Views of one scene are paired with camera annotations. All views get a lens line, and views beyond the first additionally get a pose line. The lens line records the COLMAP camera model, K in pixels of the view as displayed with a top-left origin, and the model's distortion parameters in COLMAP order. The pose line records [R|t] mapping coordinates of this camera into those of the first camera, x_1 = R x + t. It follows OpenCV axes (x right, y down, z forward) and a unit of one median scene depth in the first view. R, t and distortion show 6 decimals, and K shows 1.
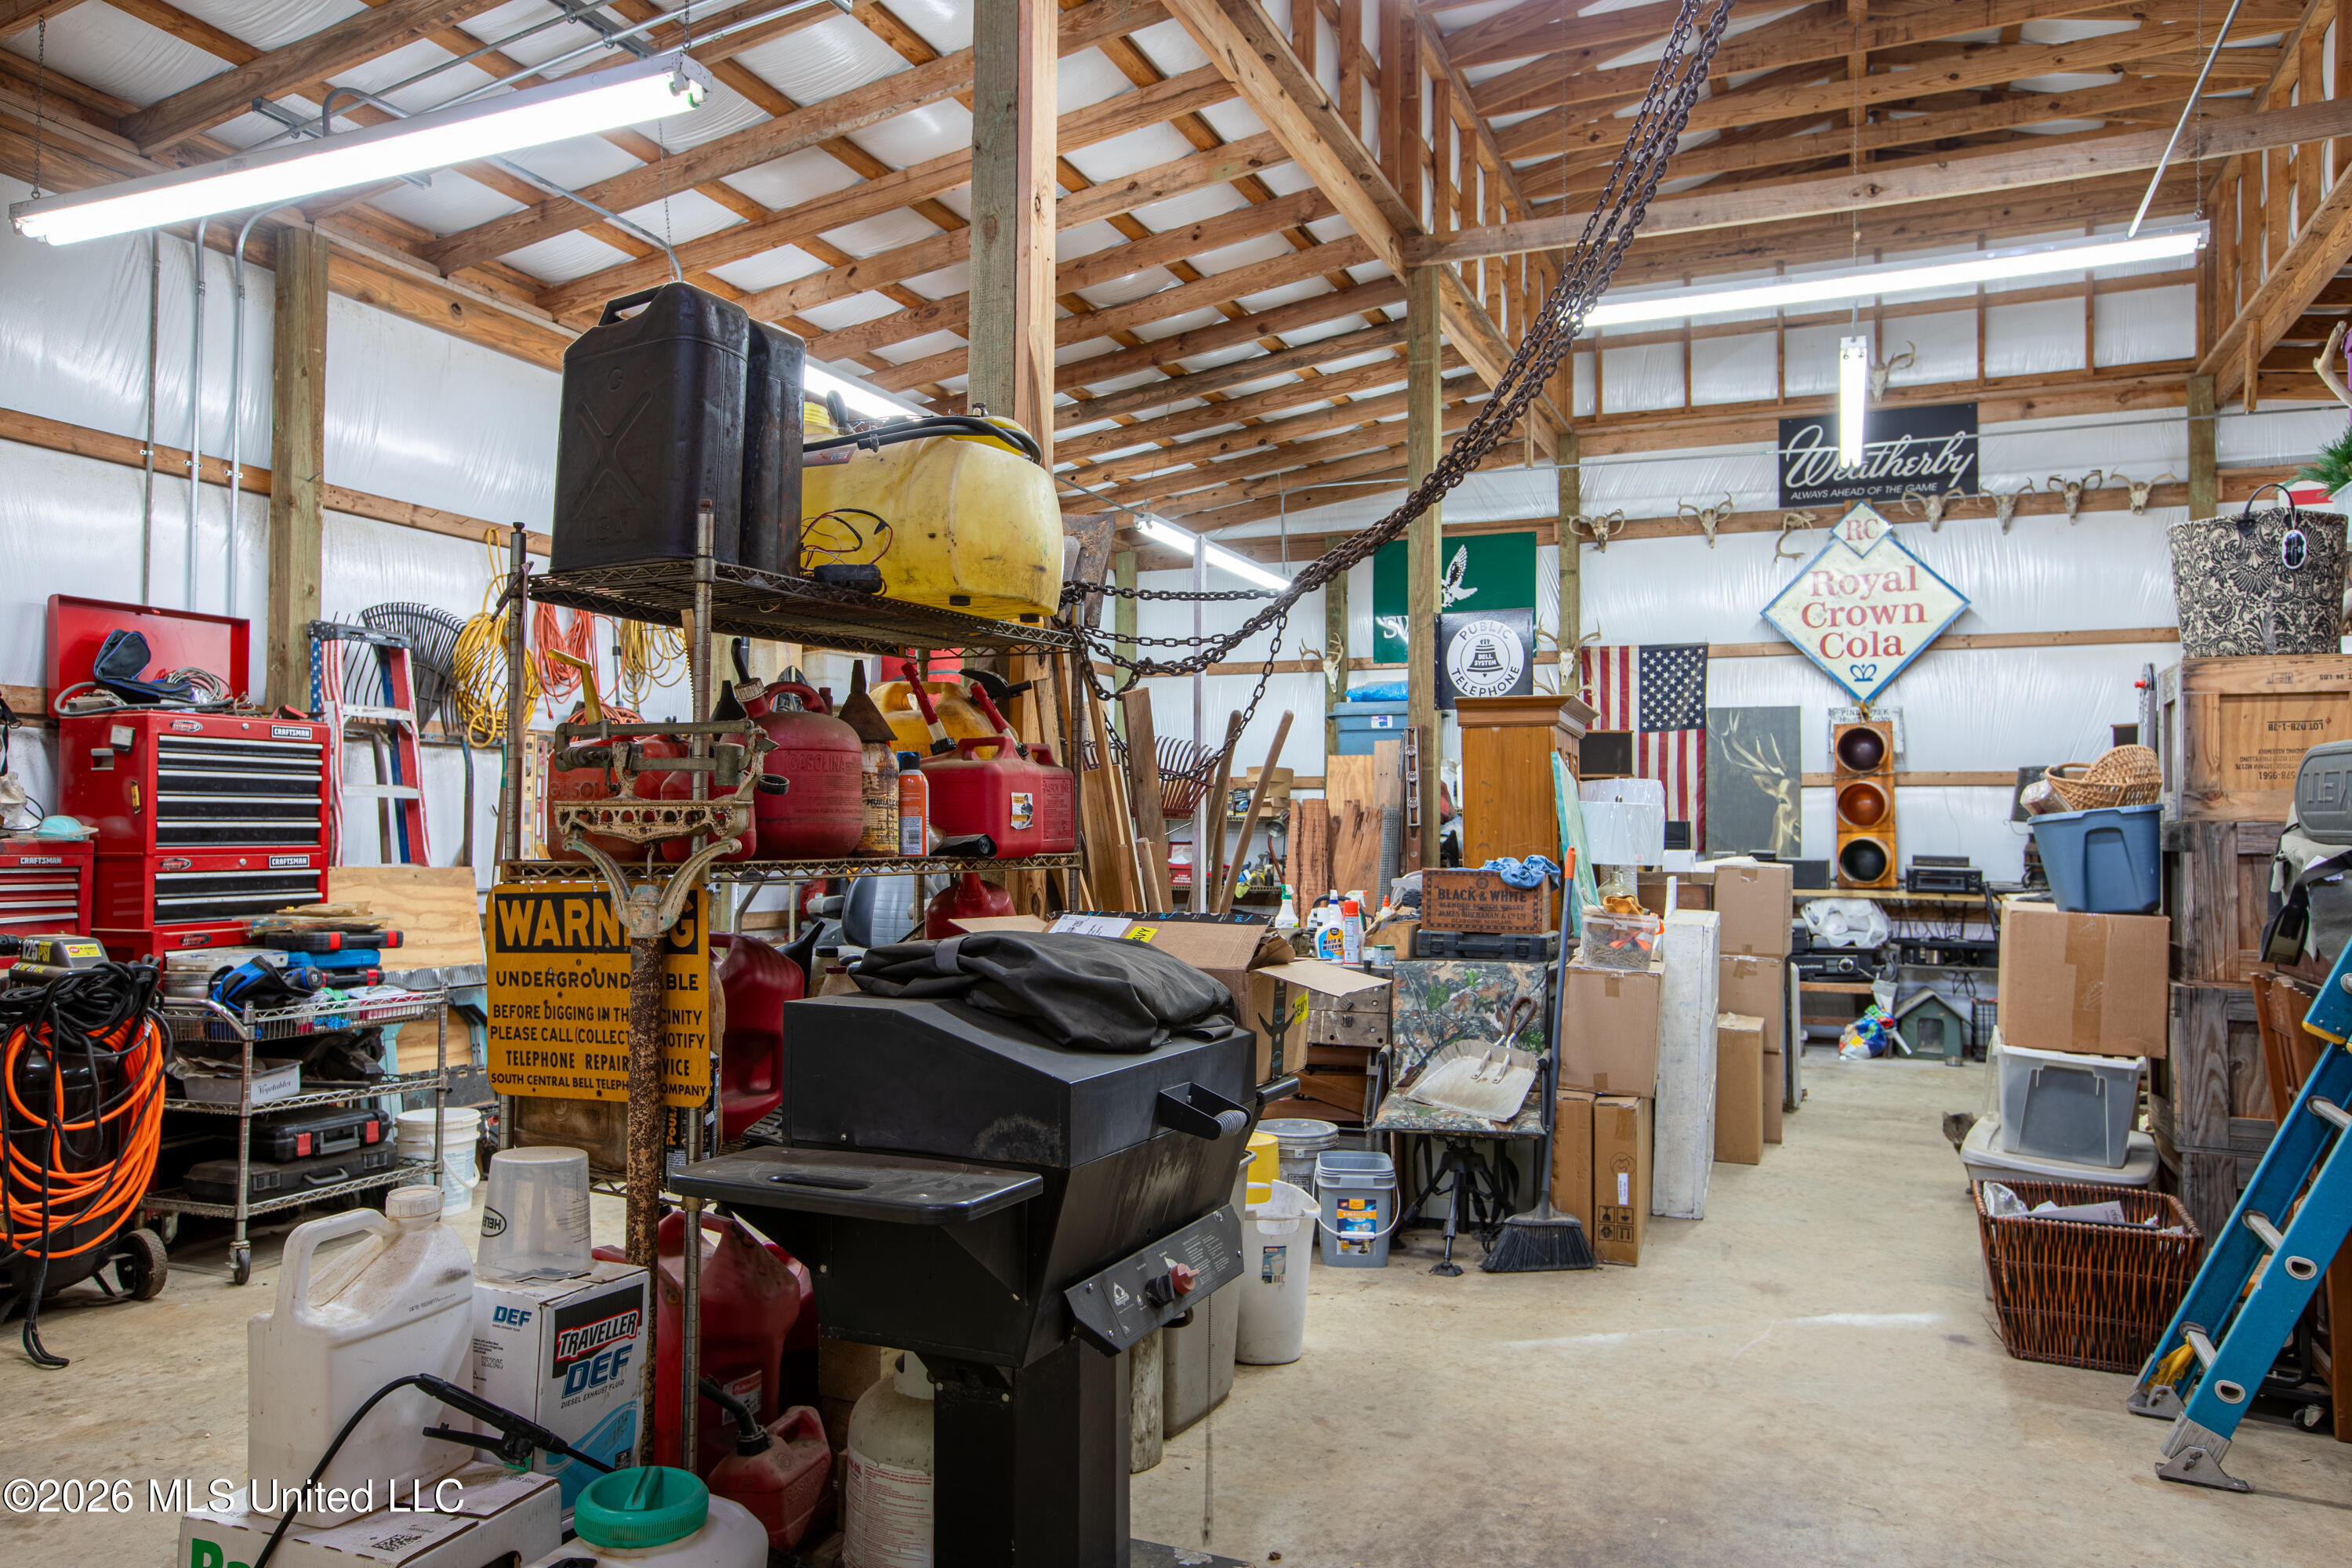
lens RADIAL K [[1578.6, 0, 1177.8], [0, 1578.6, 782.9], [0, 0, 1]] dist [0.001786, 0.005216]
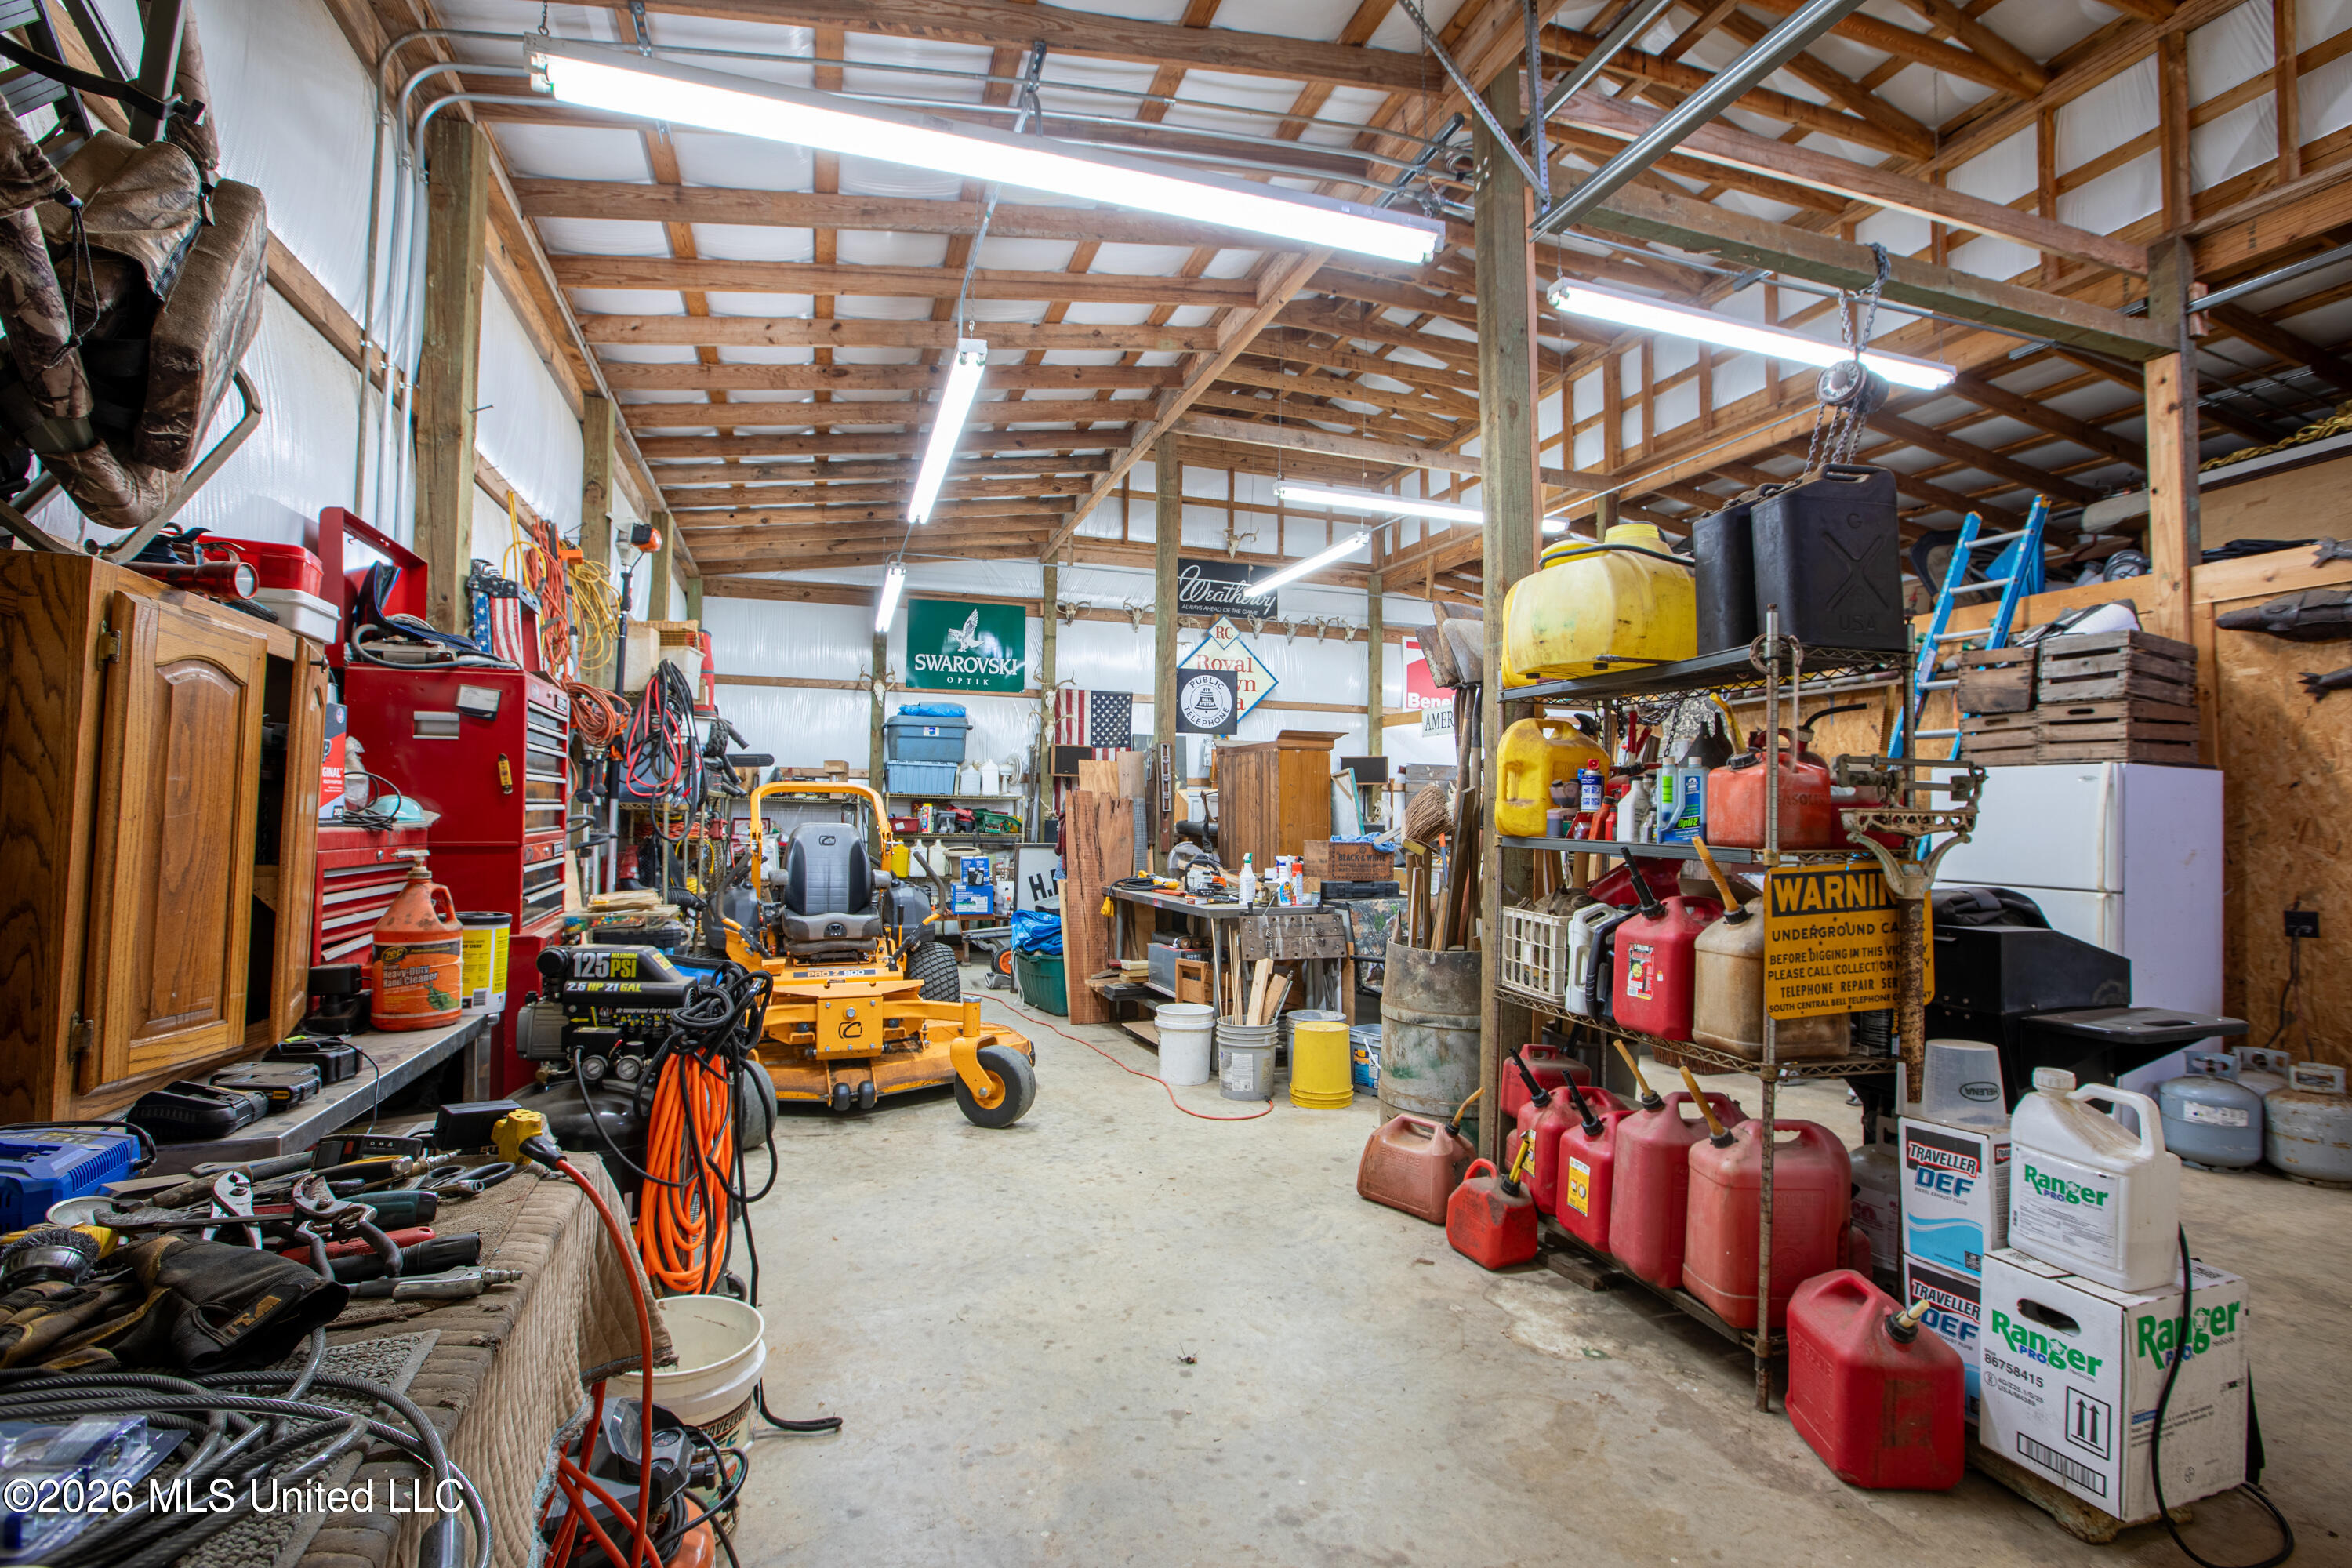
lens RADIAL K [[1098.8, 0, 1176.7], [0, 1098.8, 774.5], [0, 0, 1]] dist [-0.018985, -0.000044]
pose [[0.748109, 0.028581, 0.662960, -0.539125], [-0.029560, 0.999516, -0.009734, 0.002963], [-0.662917, -0.012315, 0.748592, 0.234700]]
